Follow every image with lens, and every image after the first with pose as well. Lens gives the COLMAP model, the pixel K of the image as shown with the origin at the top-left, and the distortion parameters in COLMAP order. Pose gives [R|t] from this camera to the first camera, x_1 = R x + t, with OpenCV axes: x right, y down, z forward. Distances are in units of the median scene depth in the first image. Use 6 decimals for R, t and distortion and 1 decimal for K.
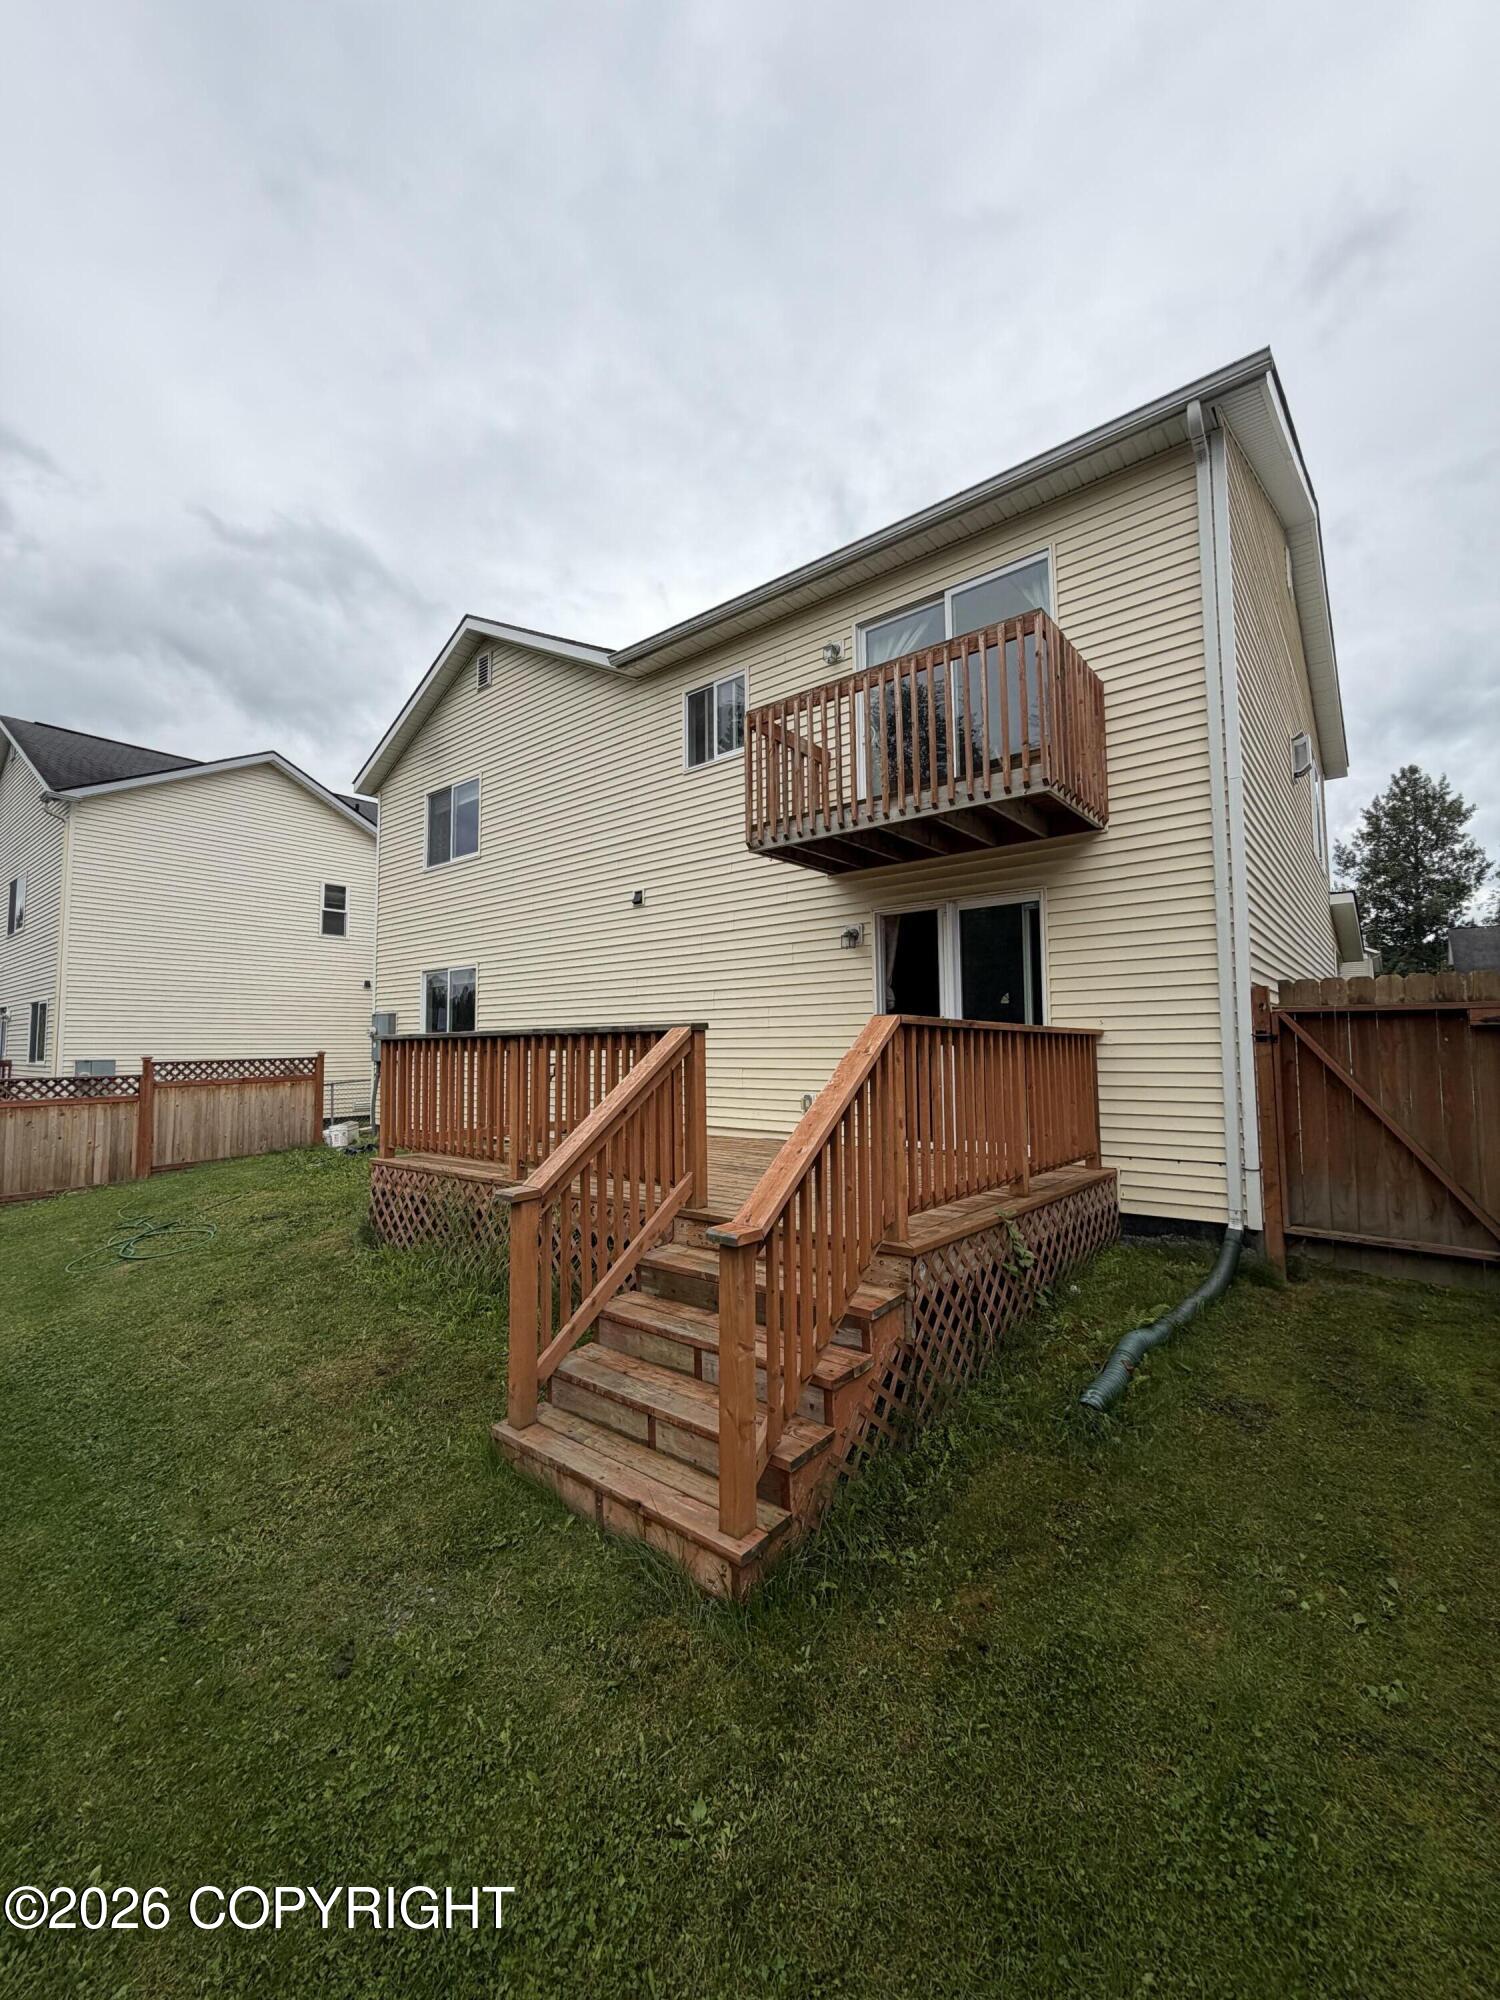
lens RADIAL K [[796.4, 0, 746.4], [0, 796.4, 994.1], [0, 0, 1]] dist [-0.001478, 0.000599]
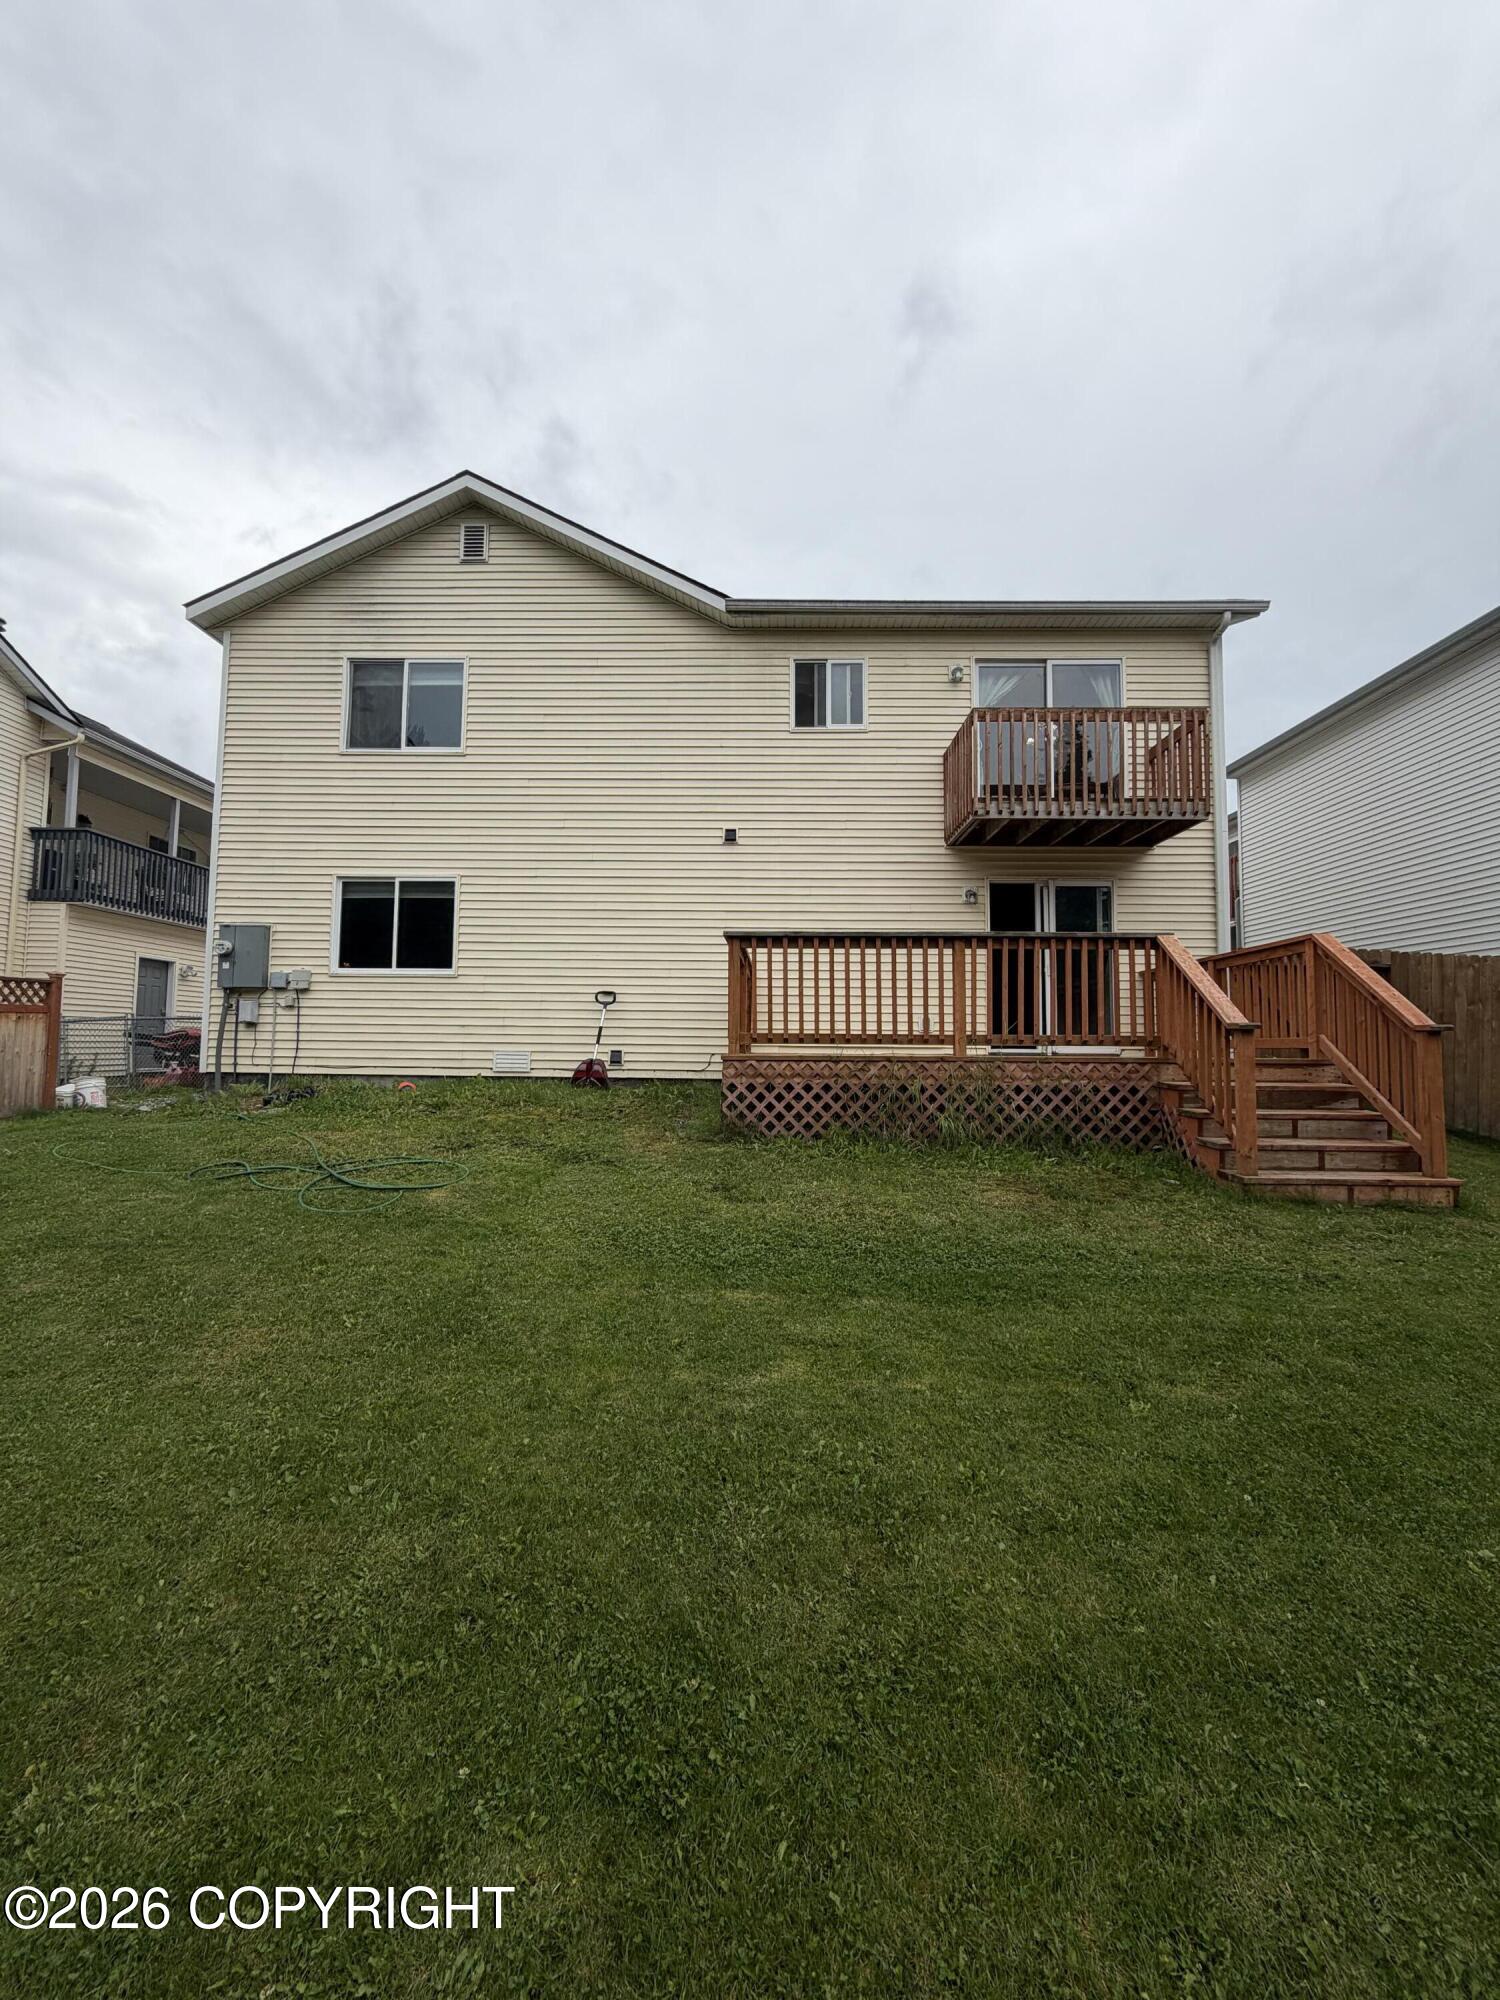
lens RADIAL K [[796.4, 0, 740.1], [0, 796.4, 997.6], [0, 0, 1]] dist [-0.001478, 0.000599]
pose [[0.787489, 0.052630, 0.614077, -0.791770], [-0.057994, 0.998254, -0.011186, 0.108474], [-0.613594, -0.026804, 0.789167, 0.159468]]
